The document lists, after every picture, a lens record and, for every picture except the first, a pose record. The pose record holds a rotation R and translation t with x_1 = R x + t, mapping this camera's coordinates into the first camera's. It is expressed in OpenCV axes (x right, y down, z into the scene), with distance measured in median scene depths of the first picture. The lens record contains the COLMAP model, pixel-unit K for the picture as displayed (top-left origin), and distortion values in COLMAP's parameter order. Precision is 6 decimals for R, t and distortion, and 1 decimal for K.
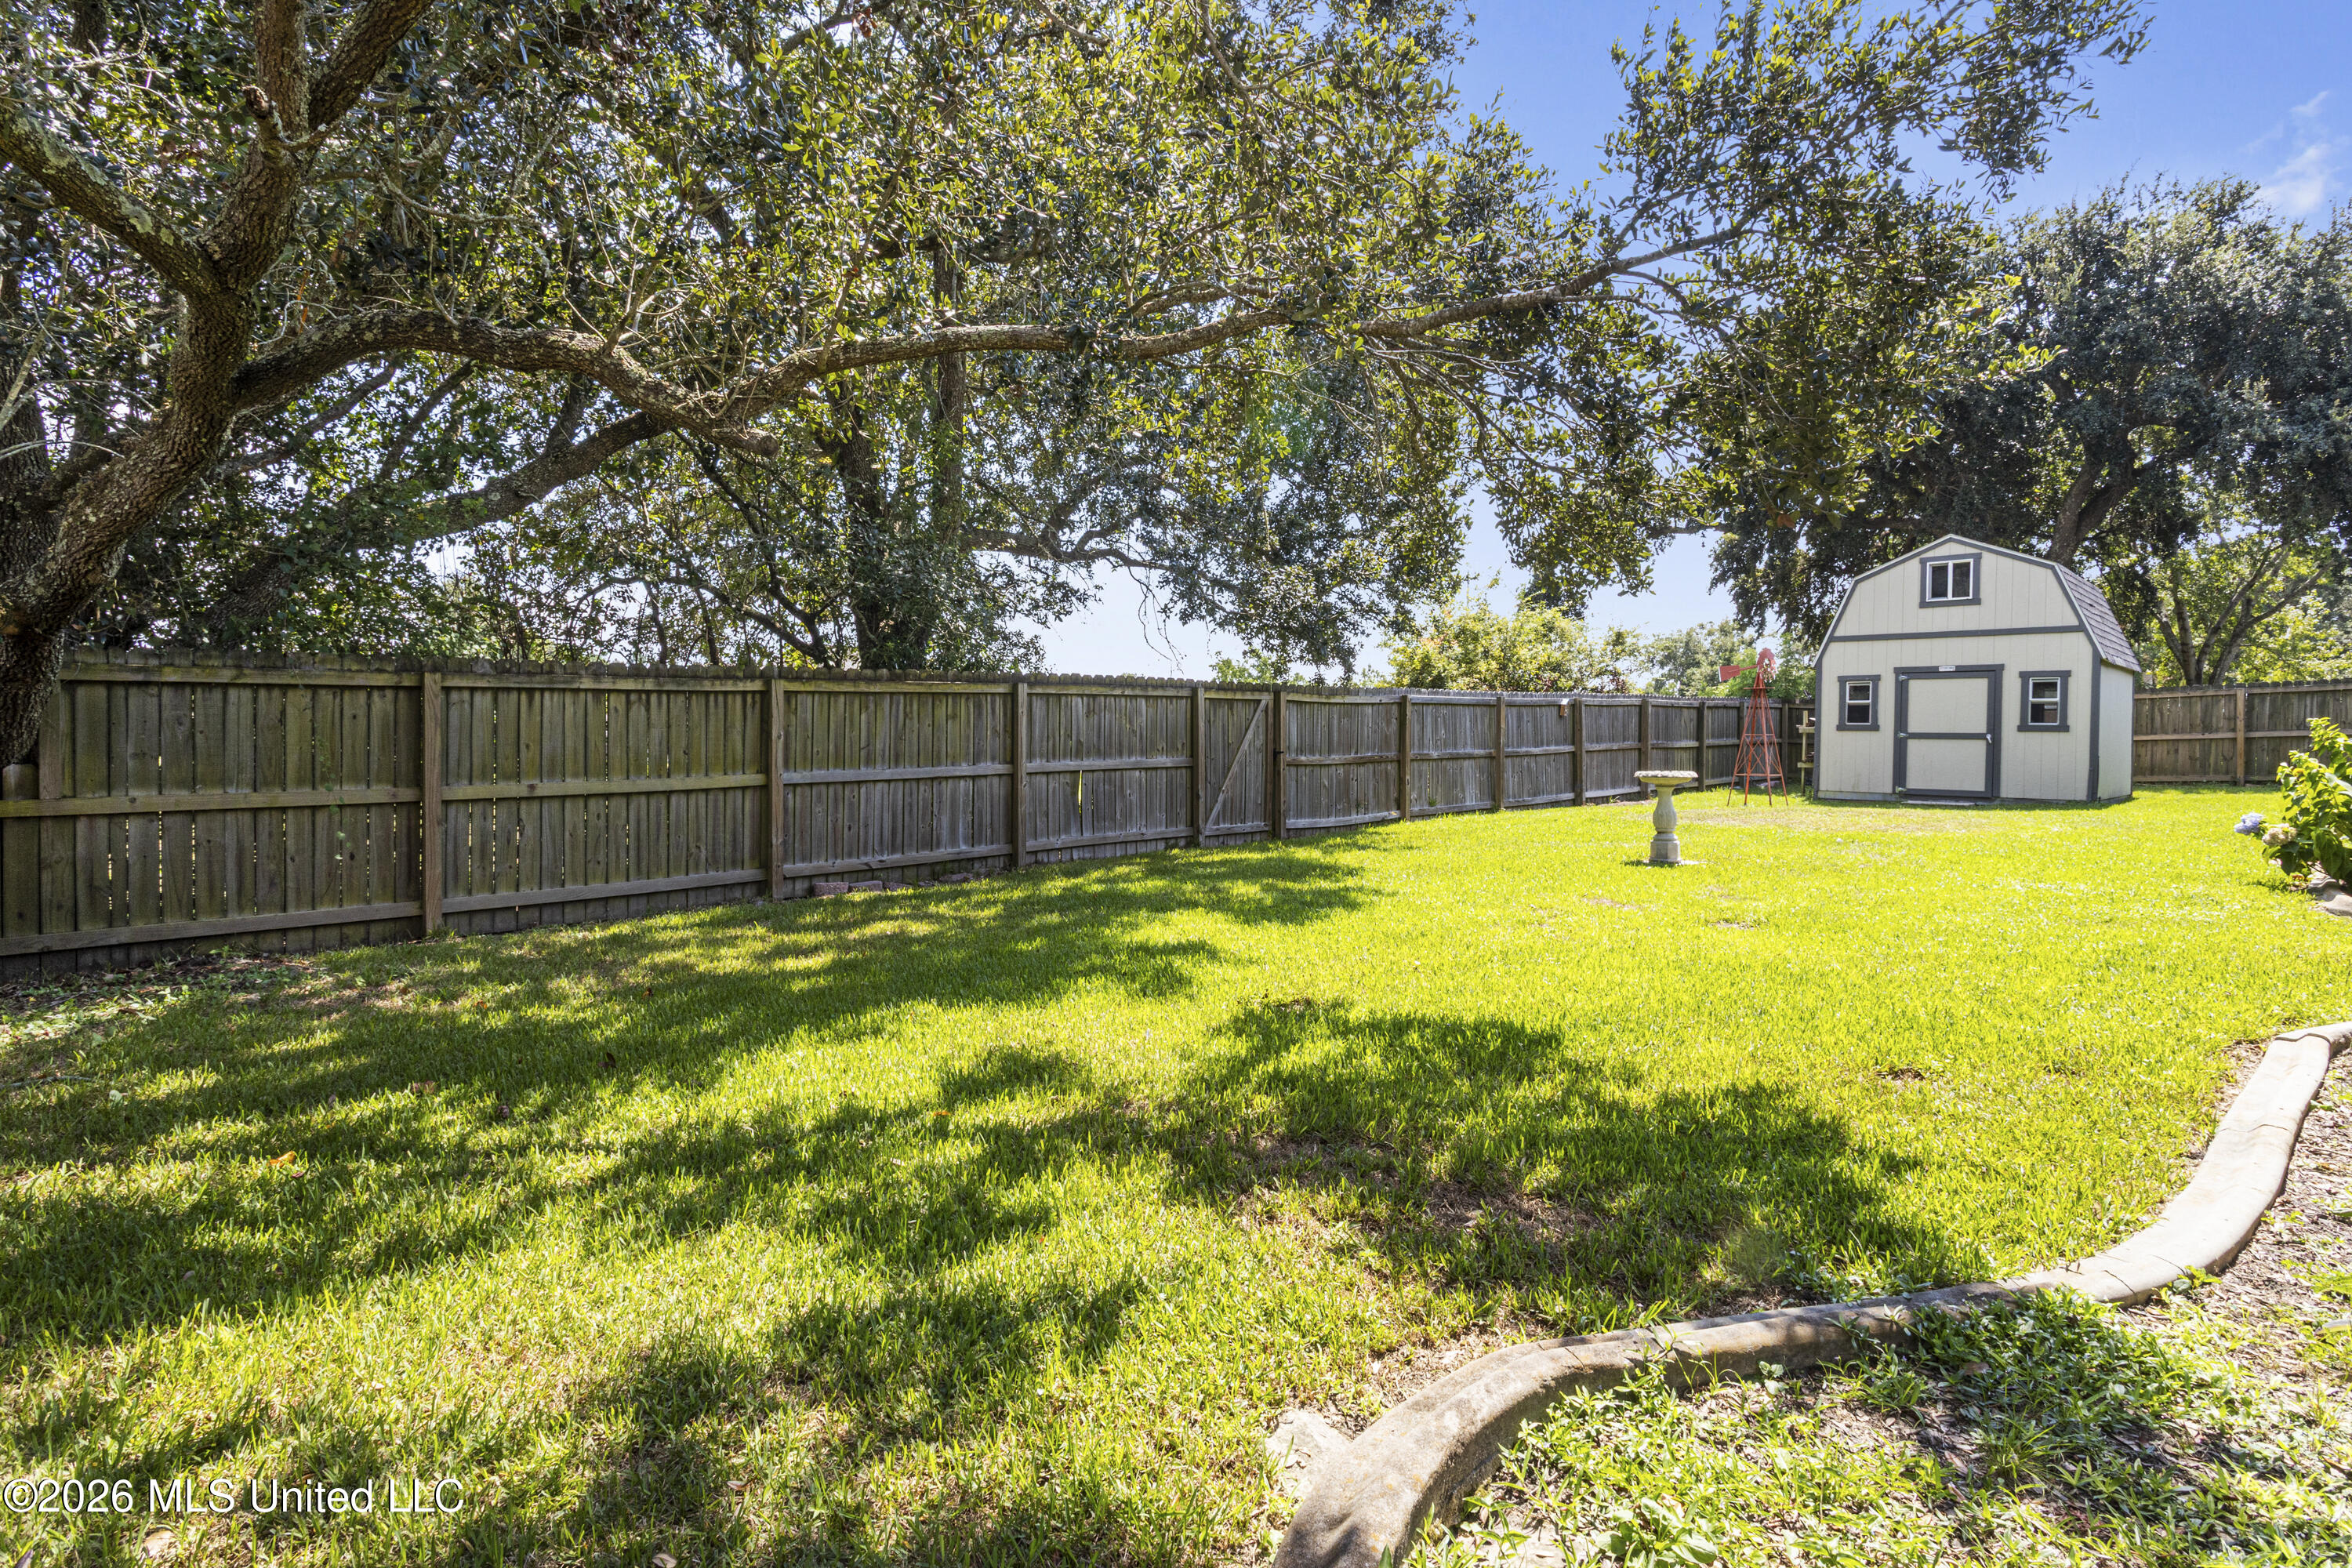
lens RADIAL K [[1179.4, 0, 1177.3], [0, 1179.4, 775.8], [0, 0, 1]] dist [0.005559, 0.001105]
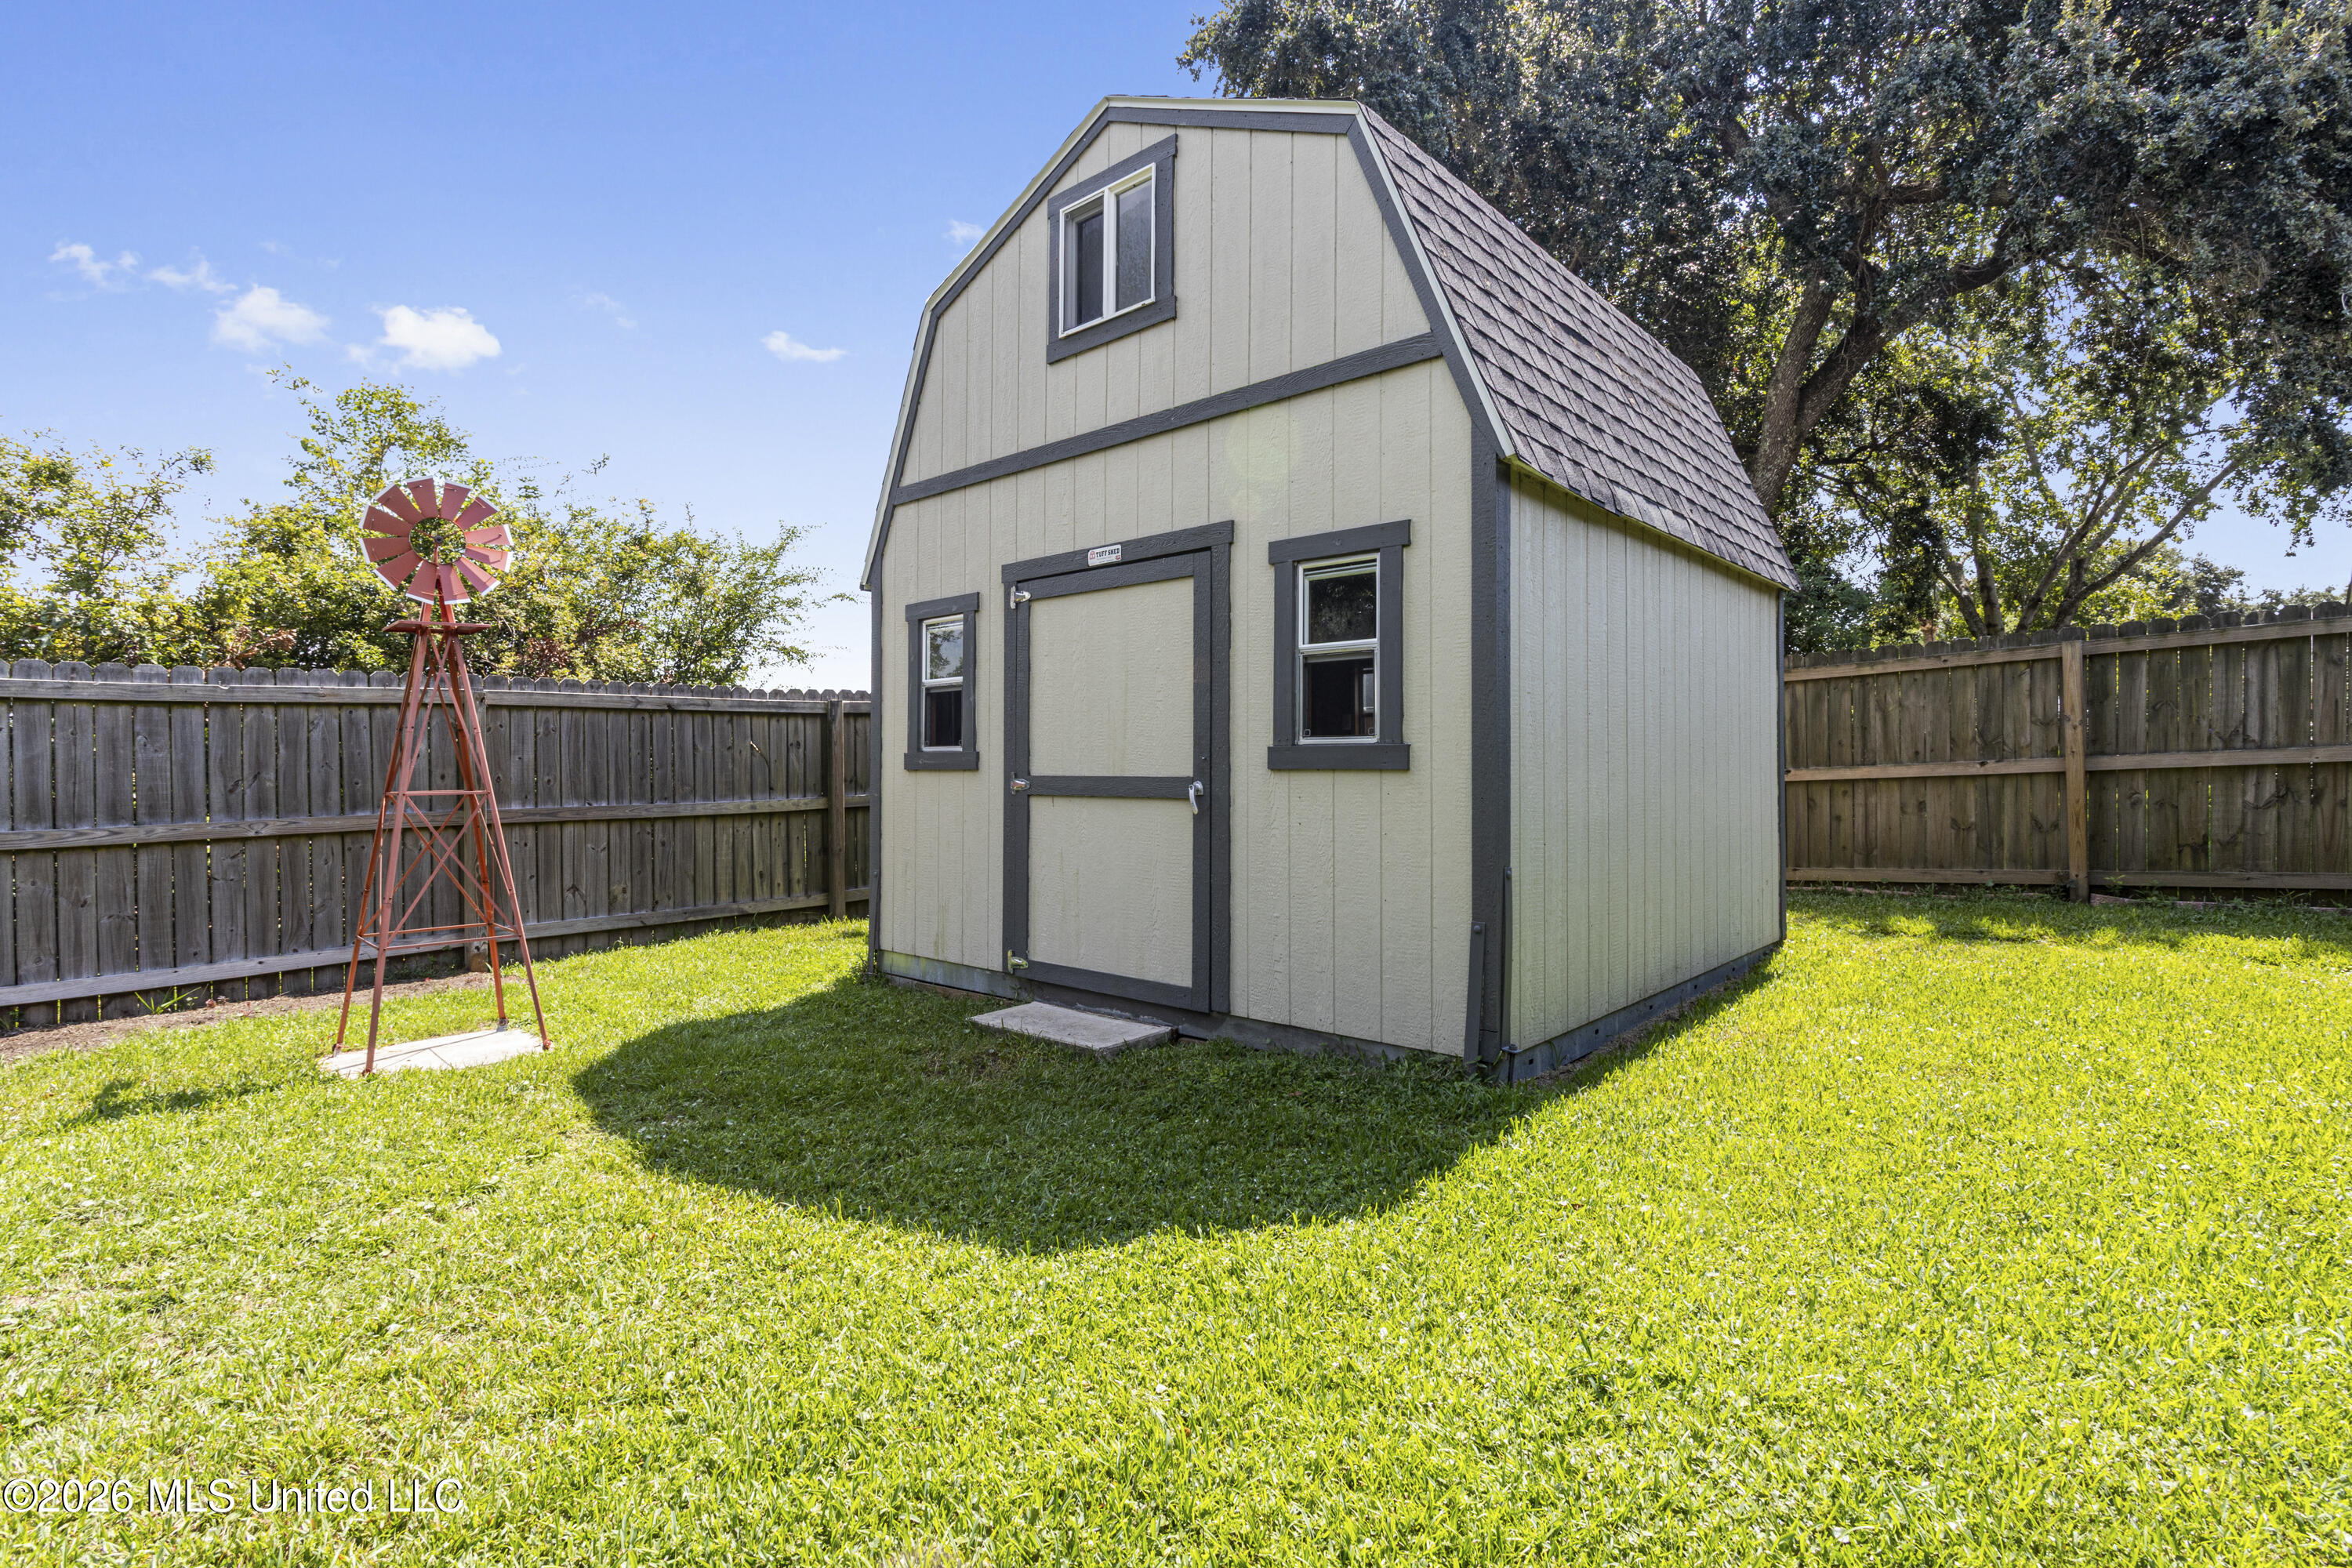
lens RADIAL K [[1110.1, 0, 1169.4], [0, 1110.1, 792.3], [0, 0, 1]] dist [-0.003877, 0.004661]
pose [[0.998767, -0.016303, 0.046893, 0.654887], [0.016944, 0.999768, -0.013301, -0.028614], [-0.046665, 0.014080, 0.998811, 0.729584]]
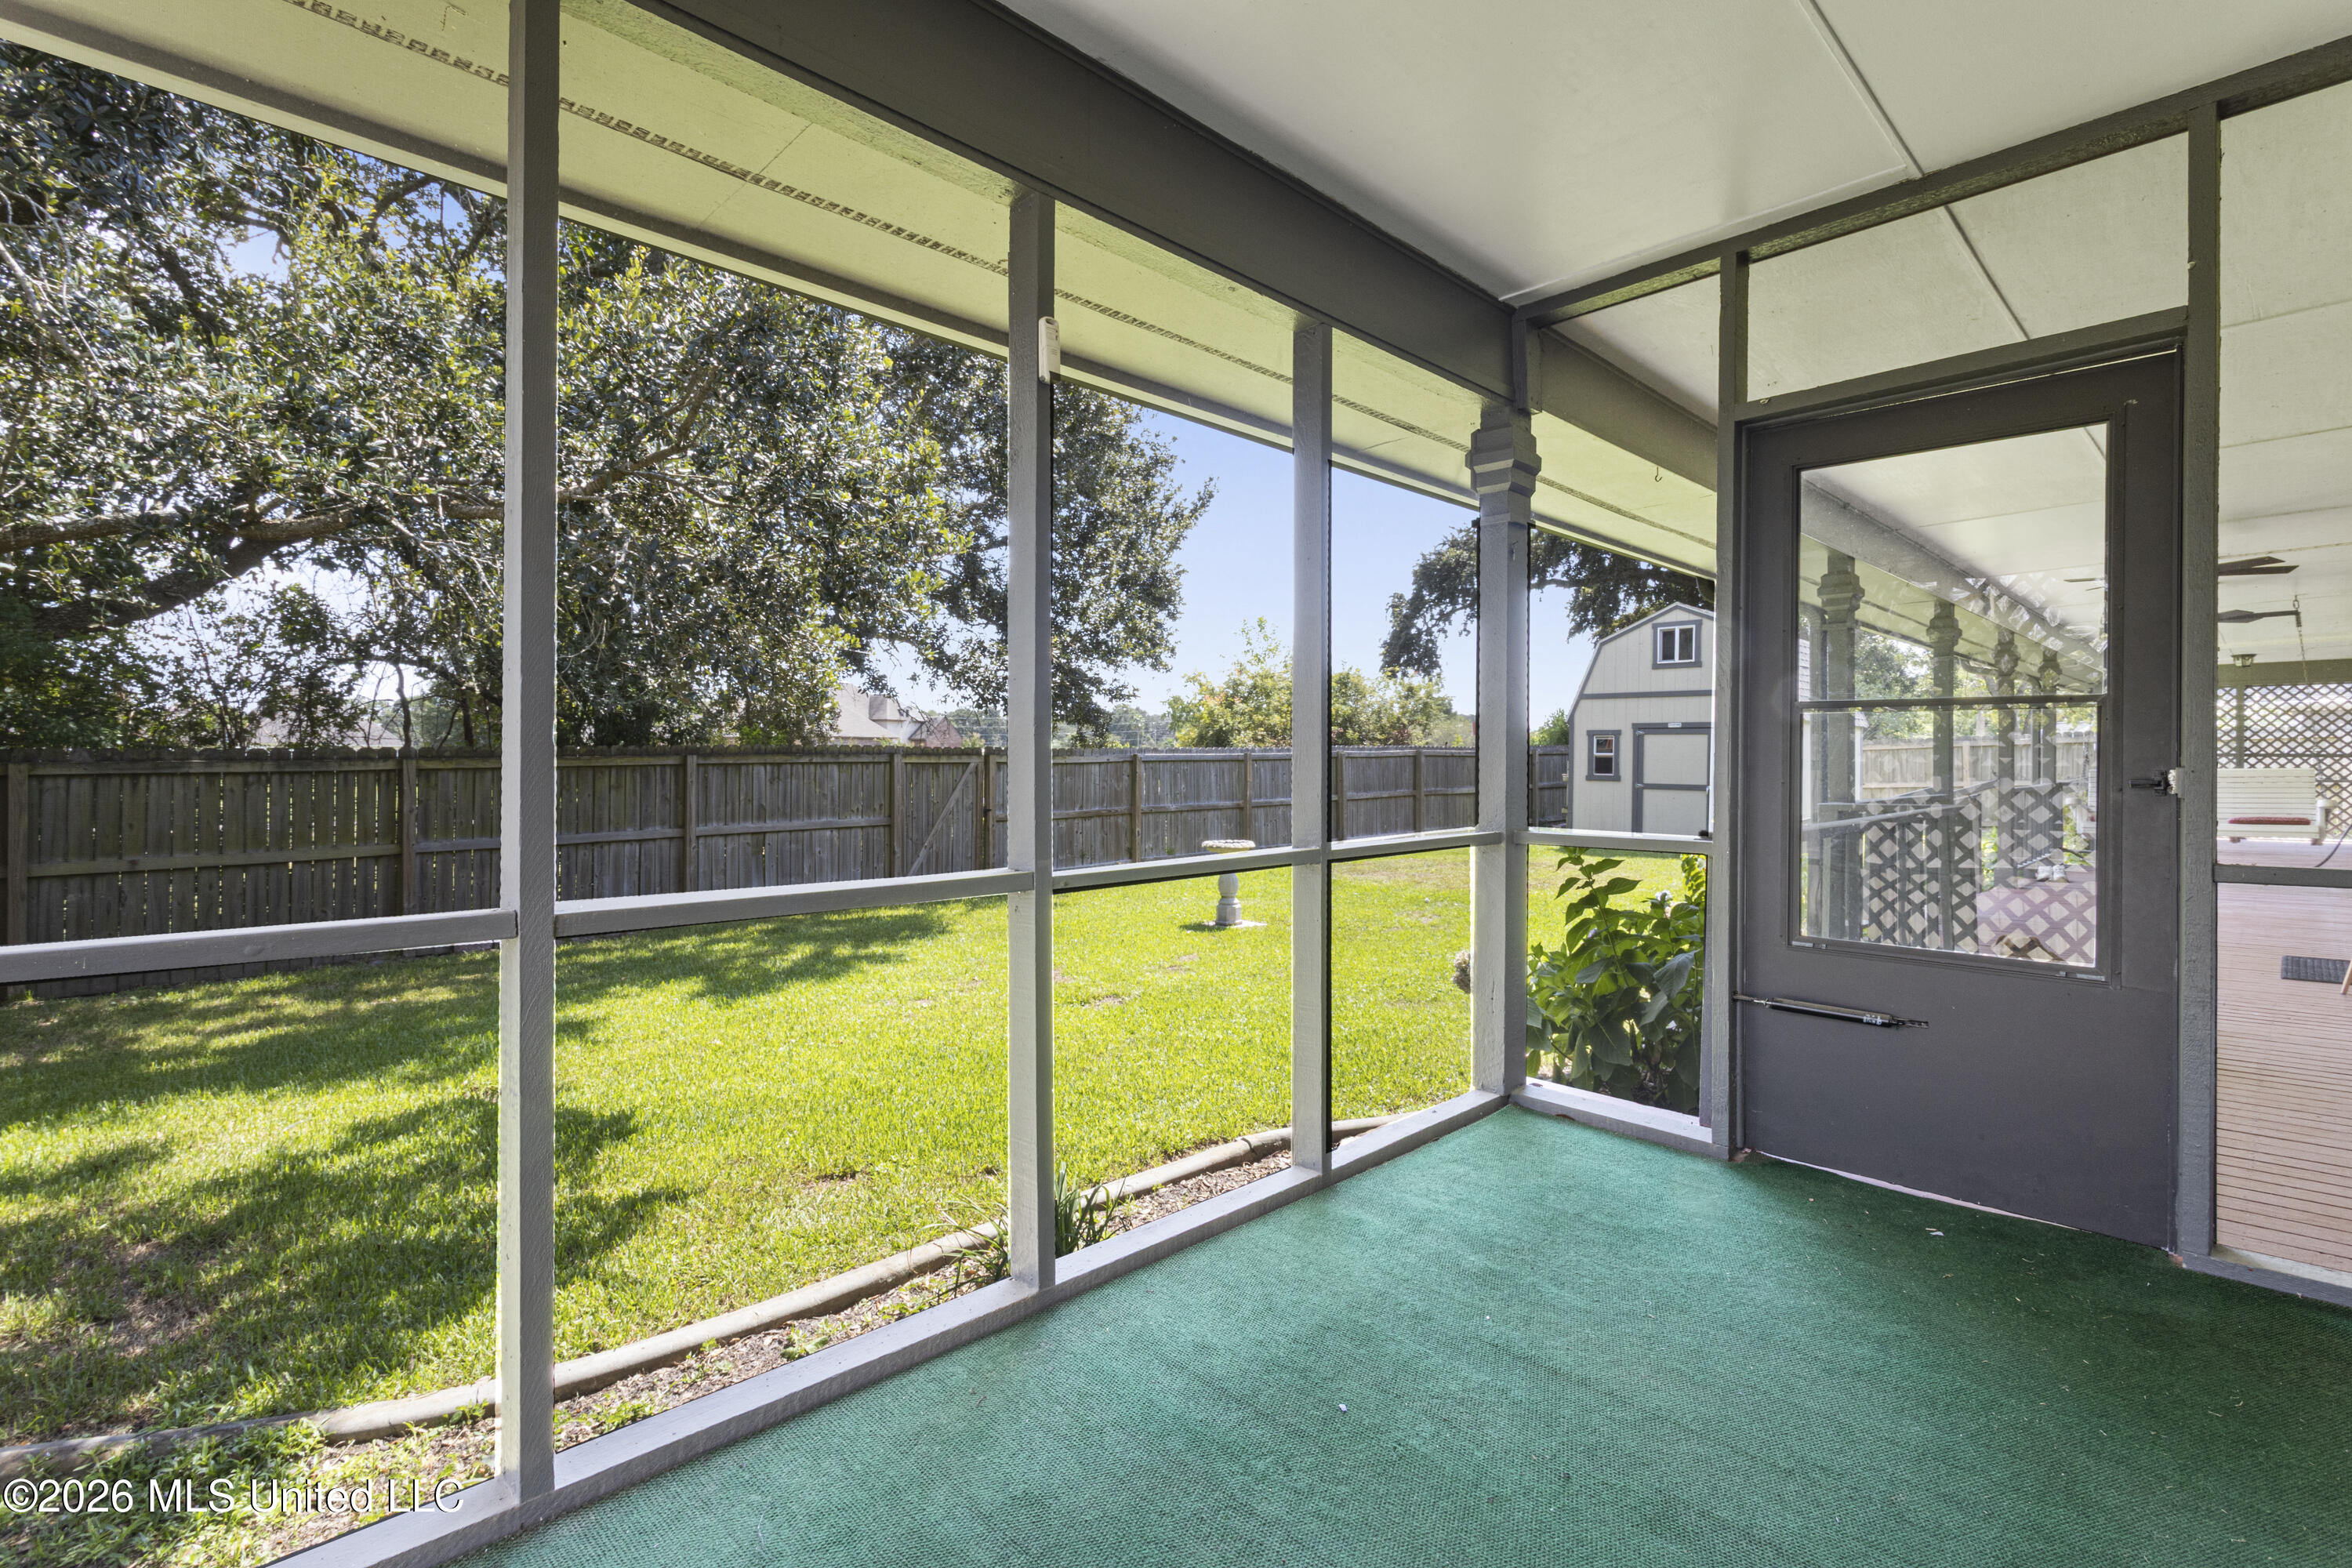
lens RADIAL K [[1110.1, 0, 1175.4], [0, 1110.1, 766.9], [0, 0, 1]] dist [-0.003877, 0.004661]
pose [[0.999992, 0.000792, 0.003829, 0.187753], [-0.000682, 0.999589, -0.028674, -0.022694], [-0.003850, 0.028671, 0.999581, -0.018478]]
